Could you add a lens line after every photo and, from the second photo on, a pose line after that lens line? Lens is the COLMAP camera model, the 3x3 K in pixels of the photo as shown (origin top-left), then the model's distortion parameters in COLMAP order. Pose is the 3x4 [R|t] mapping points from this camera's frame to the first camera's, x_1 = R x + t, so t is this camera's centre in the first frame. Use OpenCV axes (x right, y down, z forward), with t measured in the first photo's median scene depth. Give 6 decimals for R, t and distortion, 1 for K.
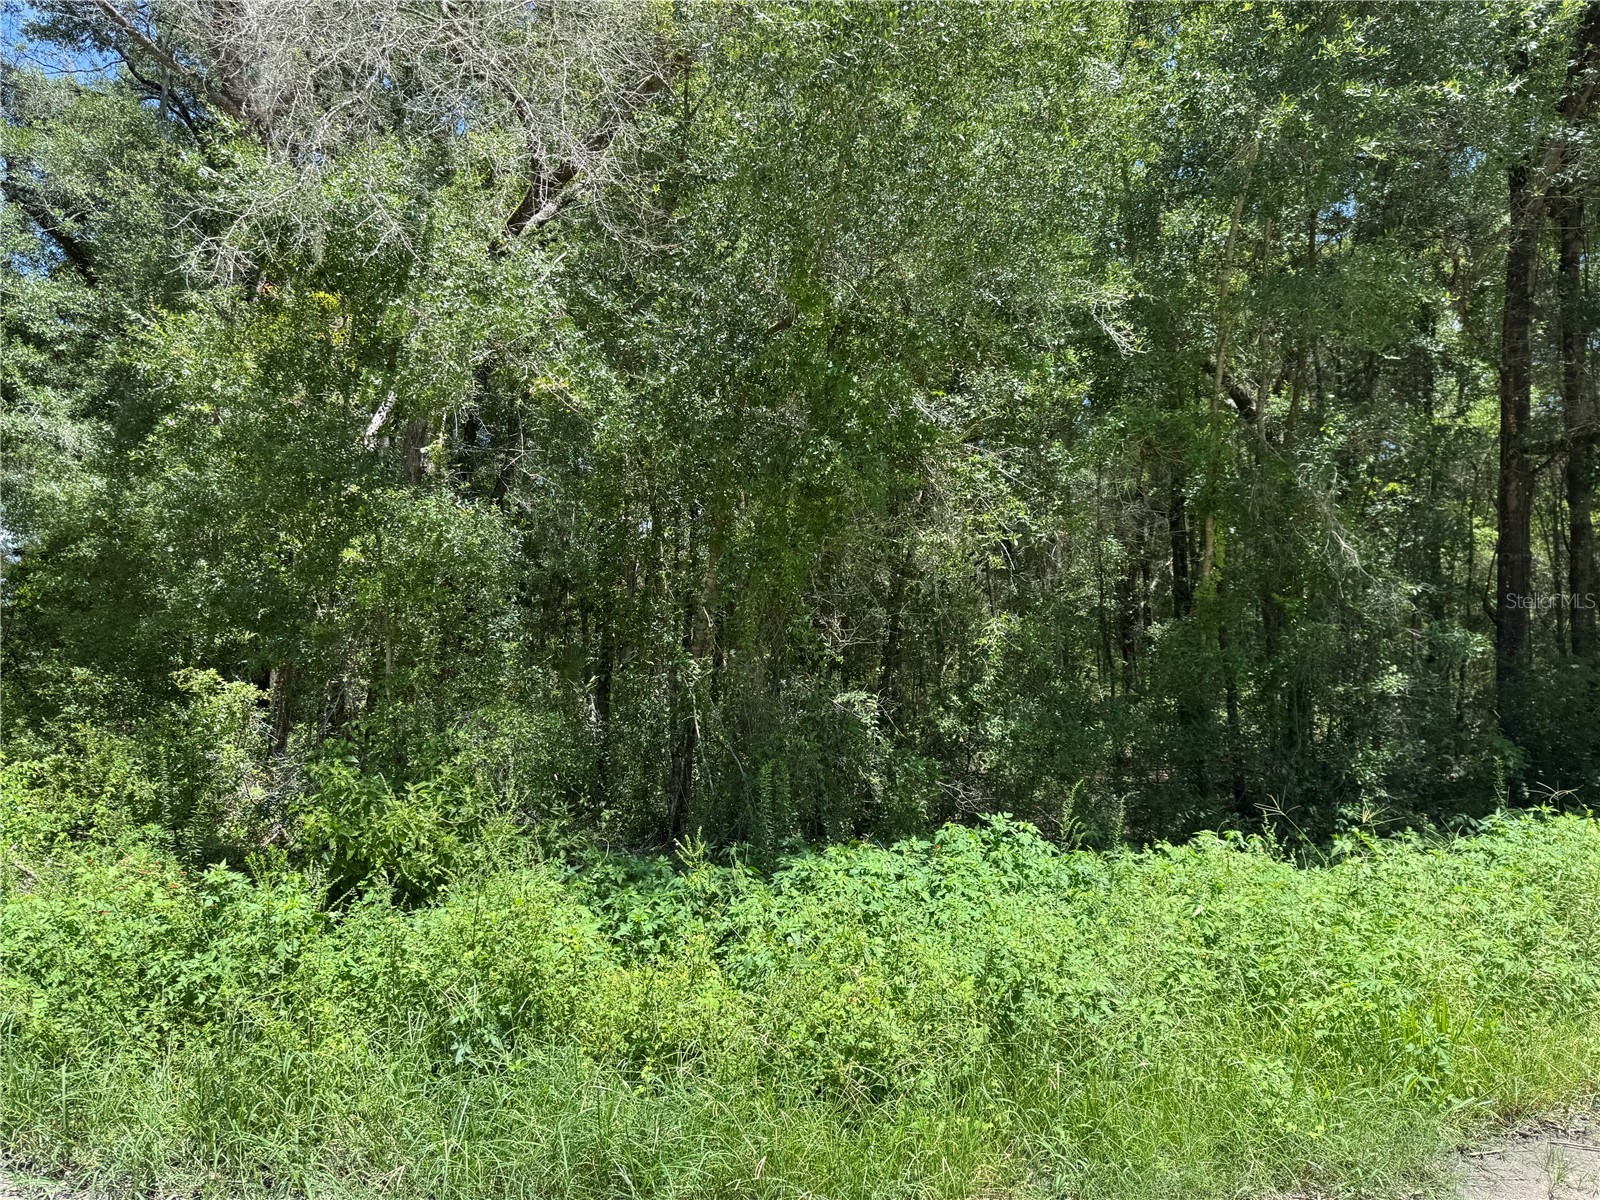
lens RADIAL K [[1141.8, 0, 800.0], [0, 1141.8, 600.0], [0, 0, 1]] dist [0.046783, -0.072126]
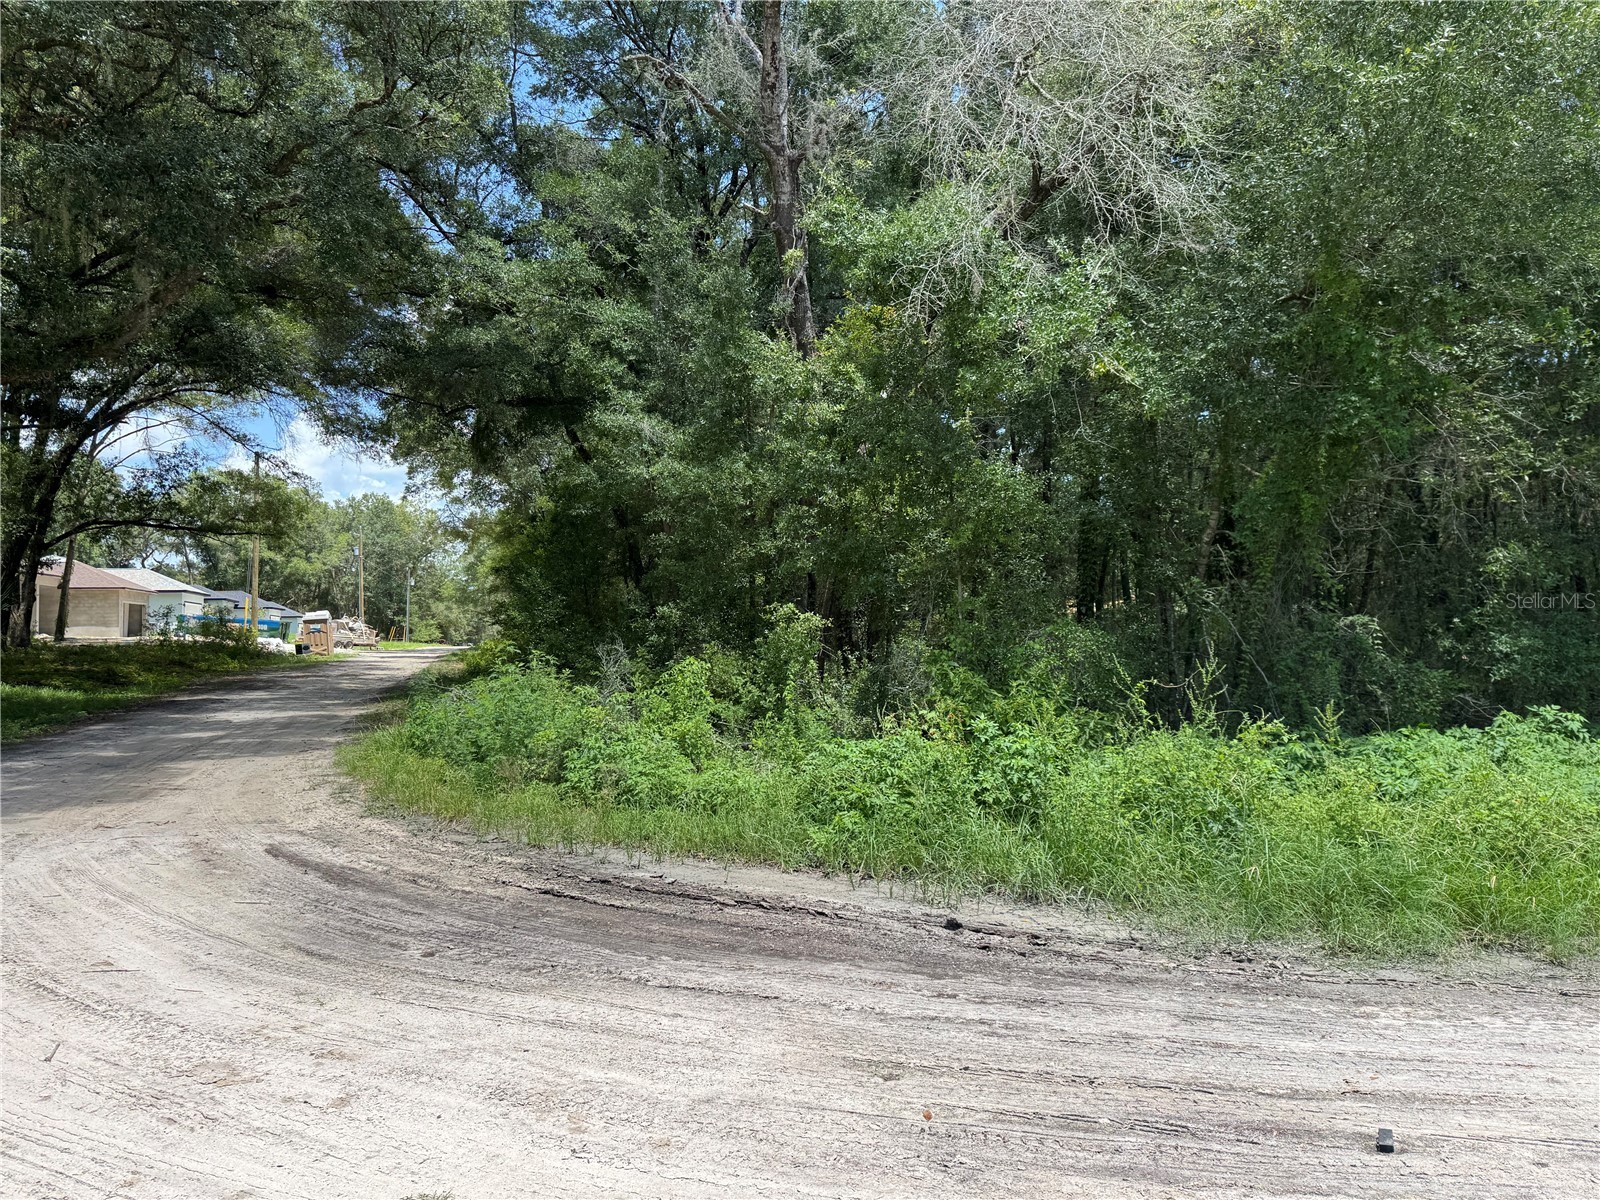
lens RADIAL K [[1110.7, 0, 800.0], [0, 1110.7, 600.0], [0, 0, 1]] dist [0.025434, -0.068189]
pose [[0.953883, -0.010609, -0.299990, -0.153195], [0.023810, 0.998901, 0.040382, 0.007292], [0.299232, -0.045662, 0.953087, -0.228234]]
